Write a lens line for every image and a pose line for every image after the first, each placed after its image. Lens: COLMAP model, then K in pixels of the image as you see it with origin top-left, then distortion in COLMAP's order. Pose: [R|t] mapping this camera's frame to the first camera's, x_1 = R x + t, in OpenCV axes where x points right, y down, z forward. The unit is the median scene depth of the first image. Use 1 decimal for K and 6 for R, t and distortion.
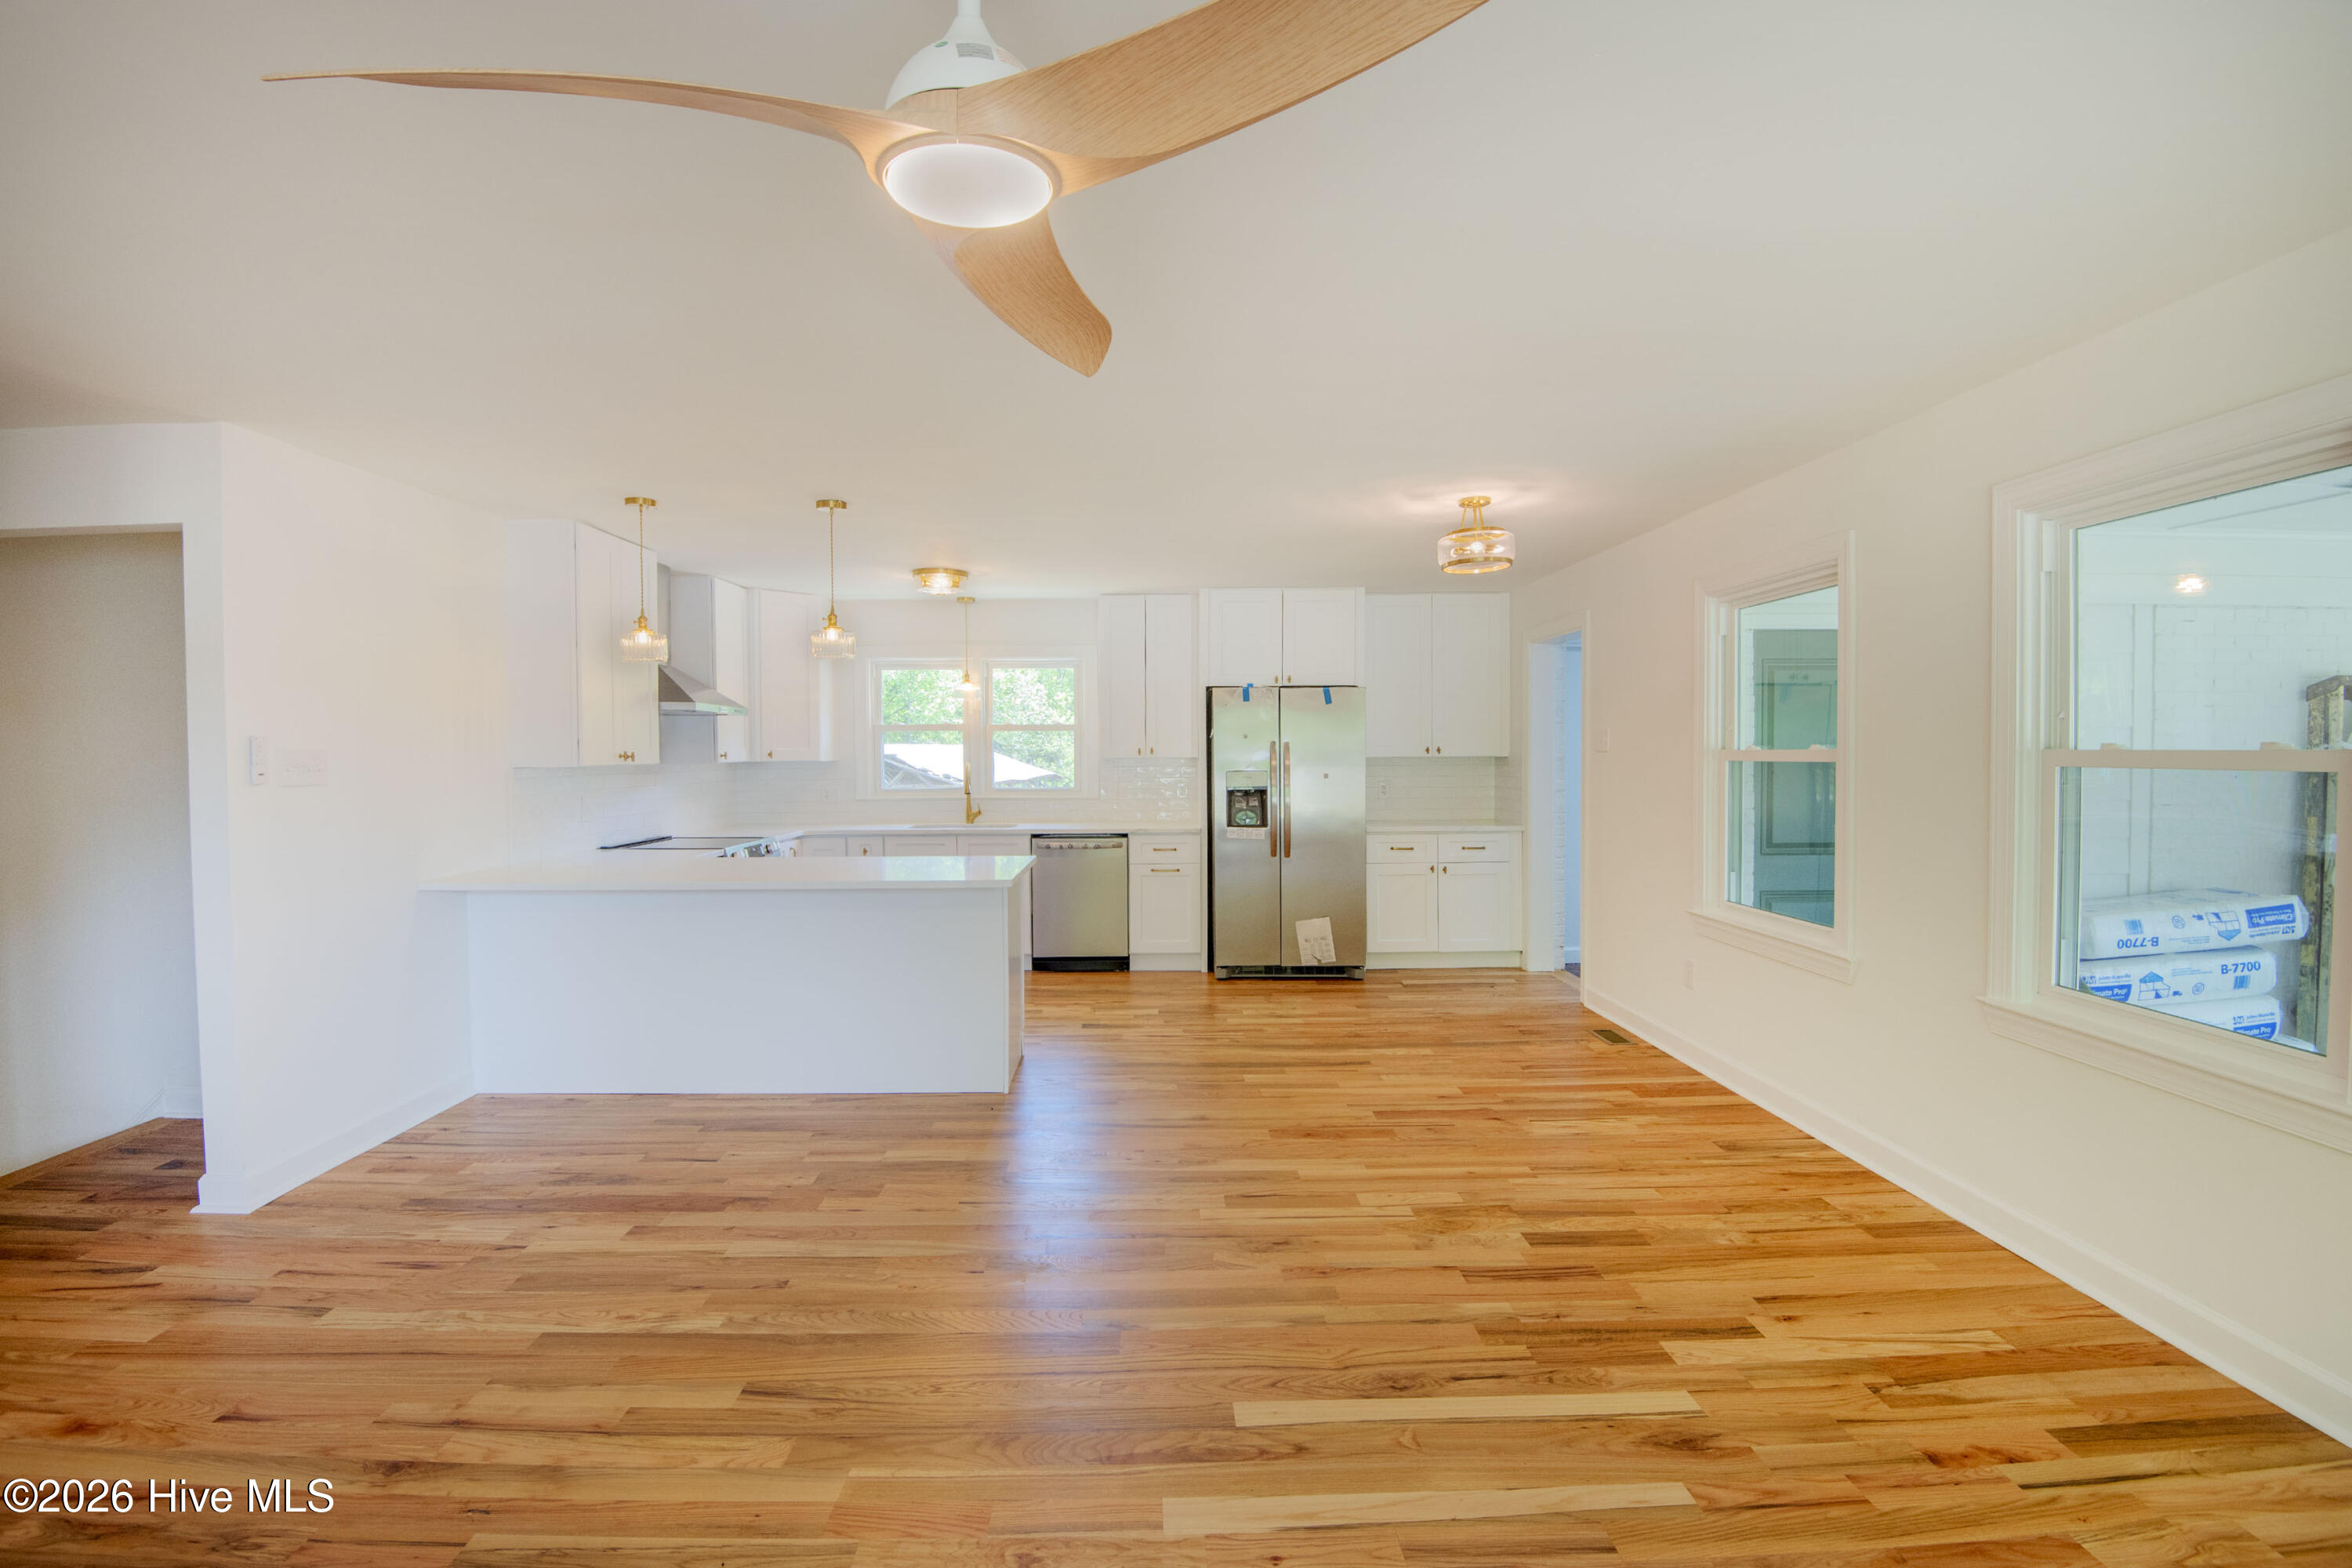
lens RADIAL K [[1124.8, 0, 1156.9], [0, 1124.8, 778.2], [0, 0, 1]] dist [-0.013174, -0.021516]
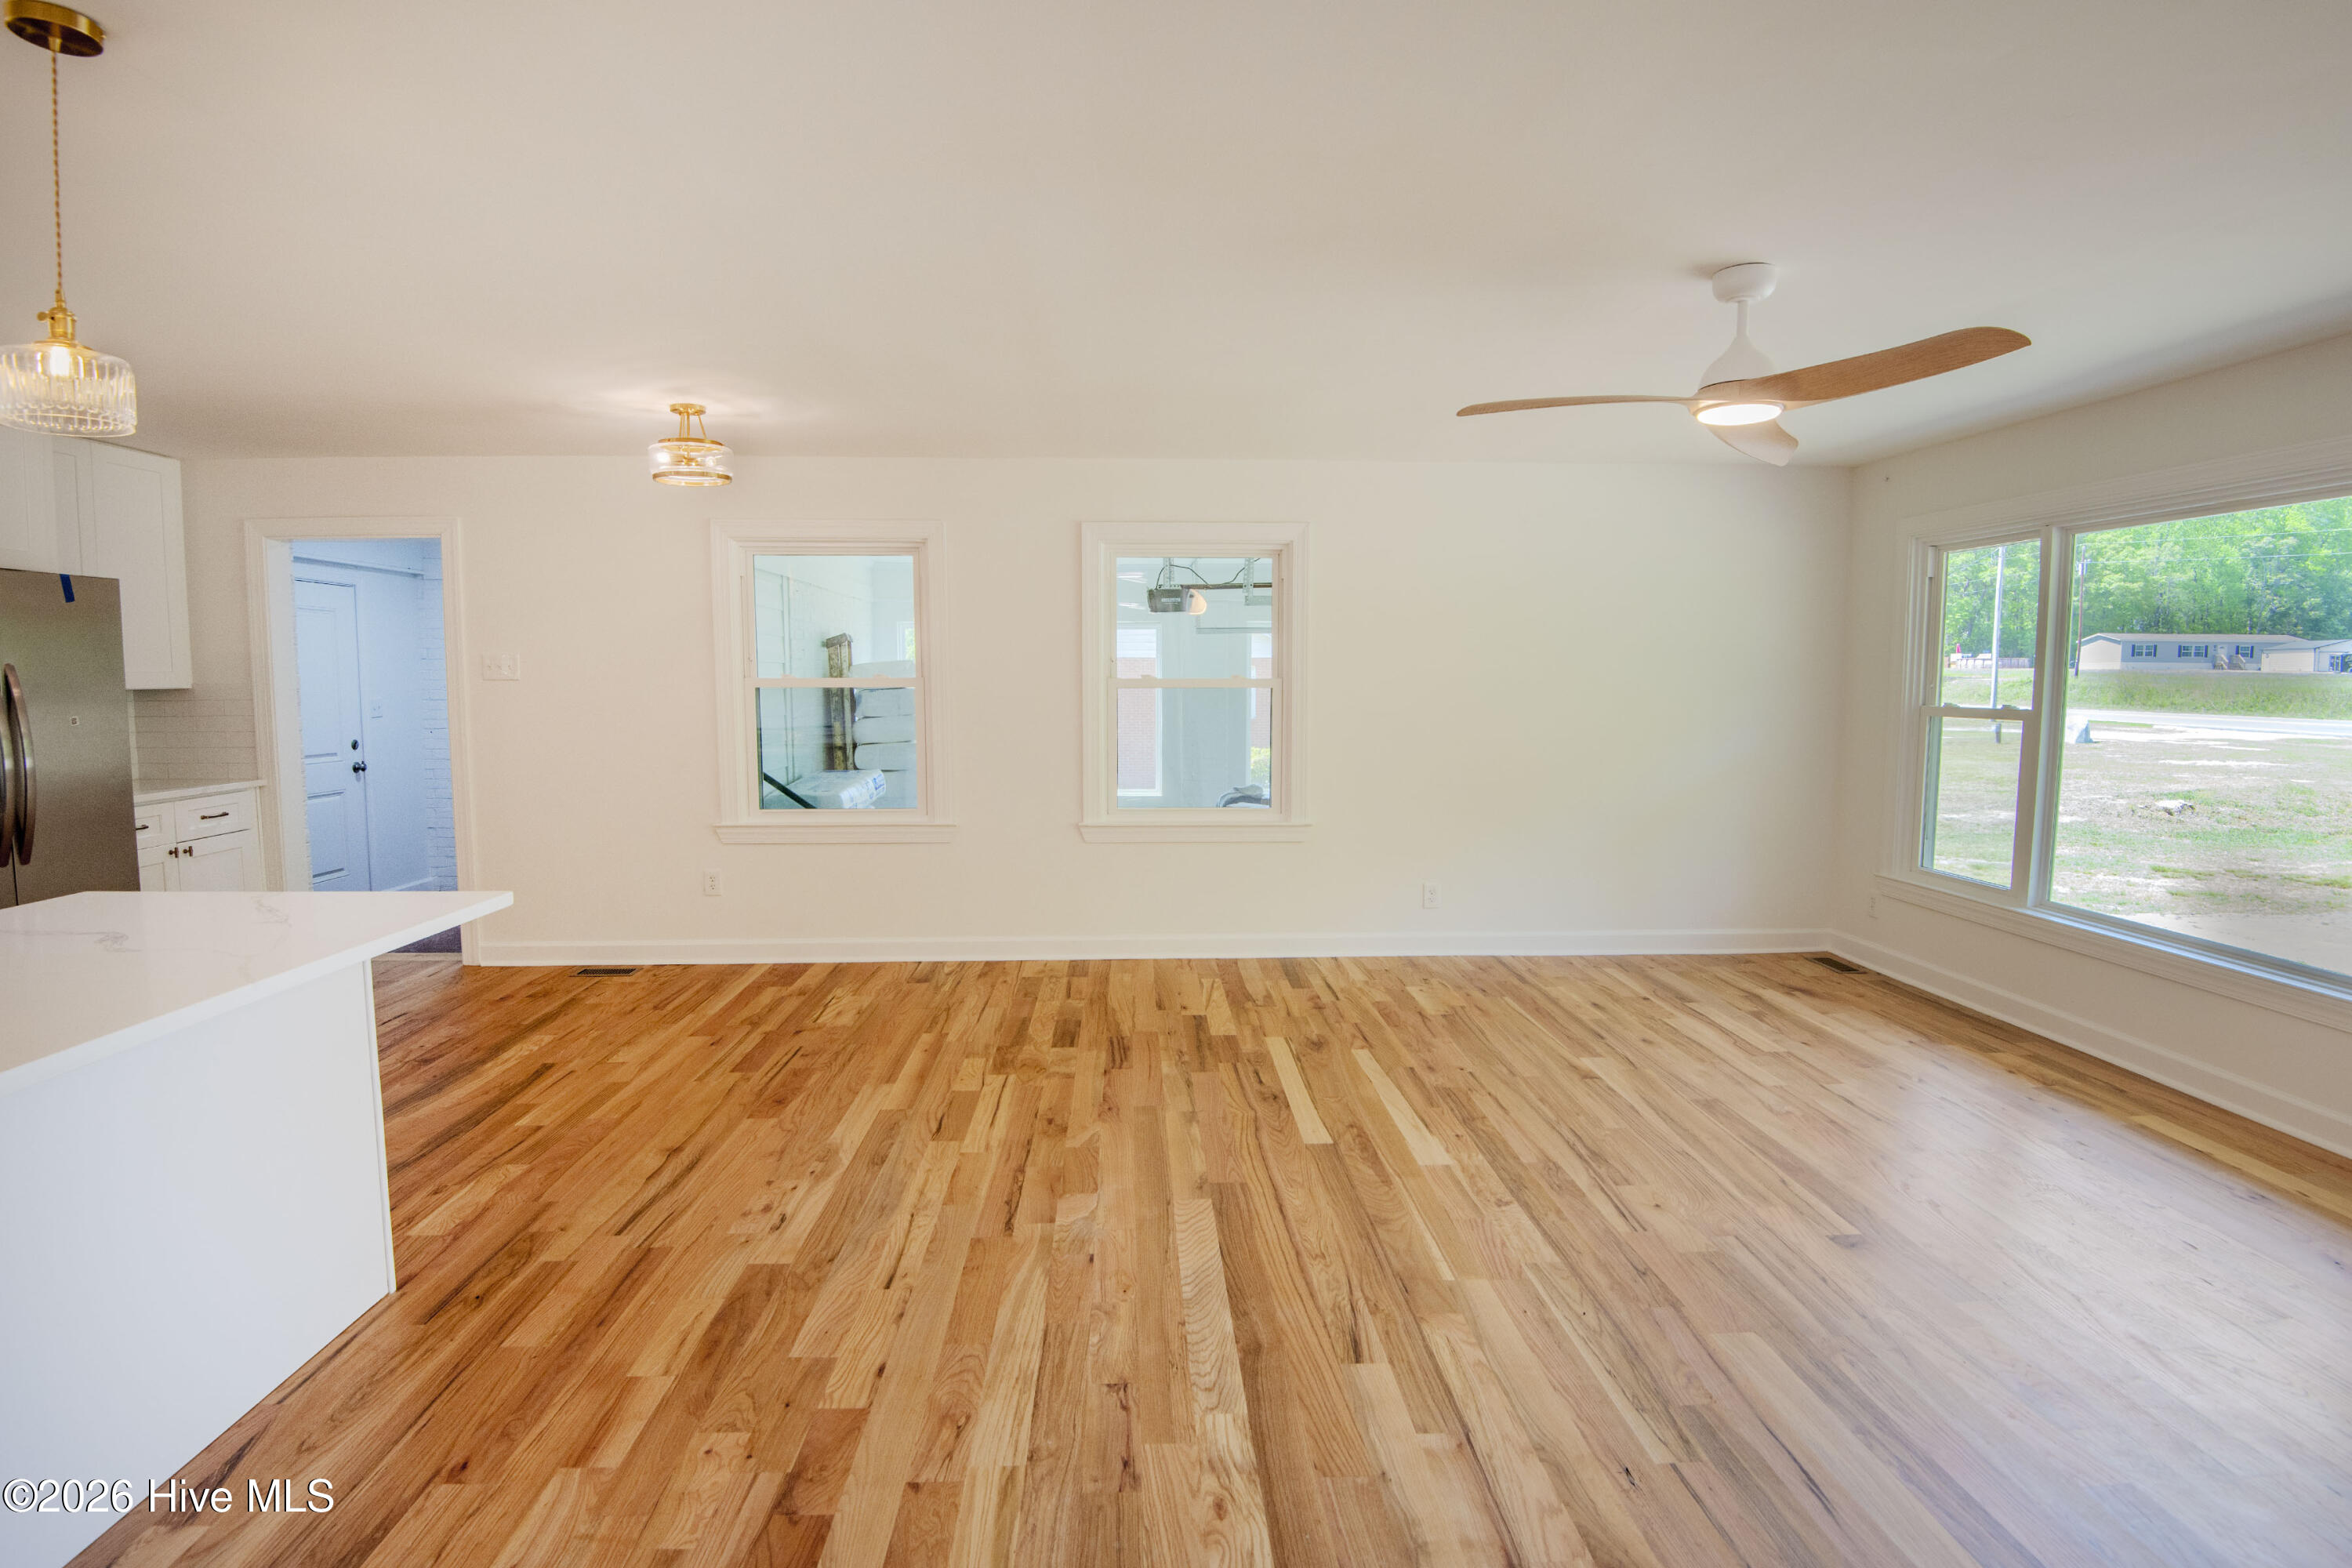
lens RADIAL K [[1135.6, 0, 1173.7], [0, 1135.6, 778.8], [0, 0, 1]] dist [-0.011287, -0.022075]
pose [[-0.033356, -0.084841, 0.995836, -0.658639], [0.026533, 0.995964, 0.085741, -0.008657], [-0.999091, 0.029282, -0.030970, 0.610737]]
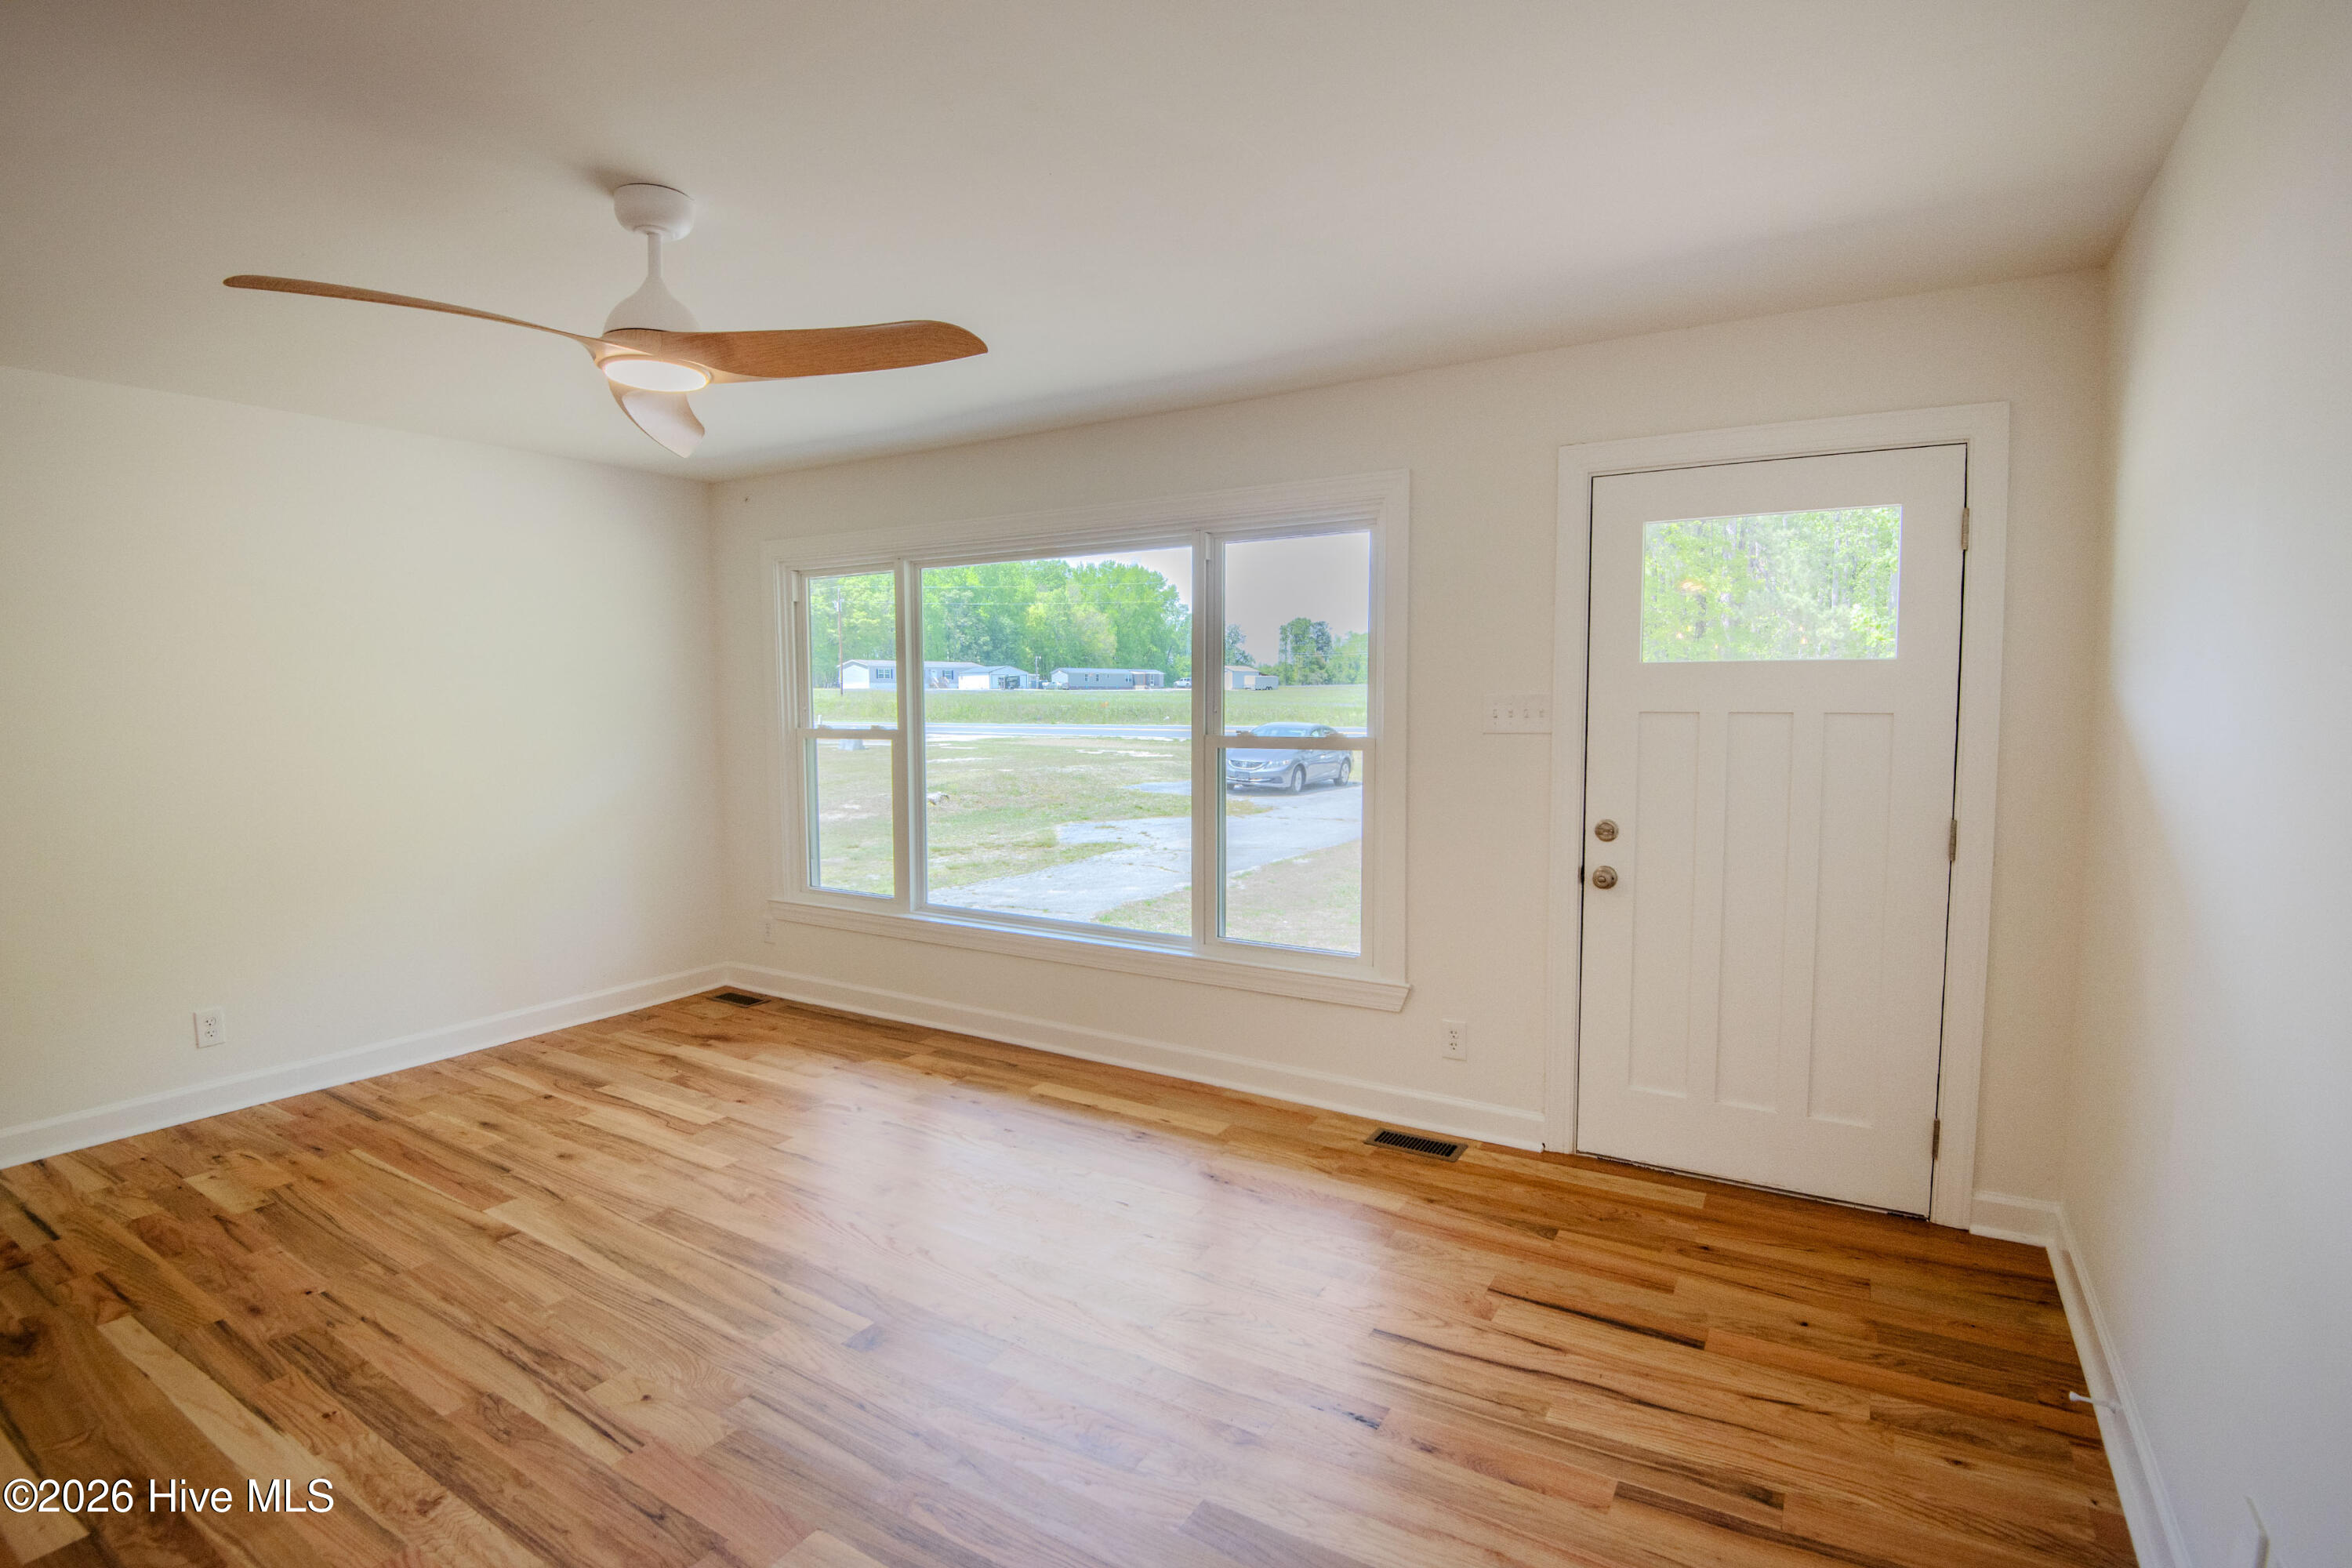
lens RADIAL K [[1125.3, 0, 1174.8], [0, 1125.3, 772.7], [0, 0, 1]] dist [-0.014038, -0.019602]
pose [[-0.843957, -0.024172, 0.535865, -0.496580], [0.029164, 0.995439, 0.090835, -0.012219], [-0.535617, 0.092289, -0.839403, 0.580508]]
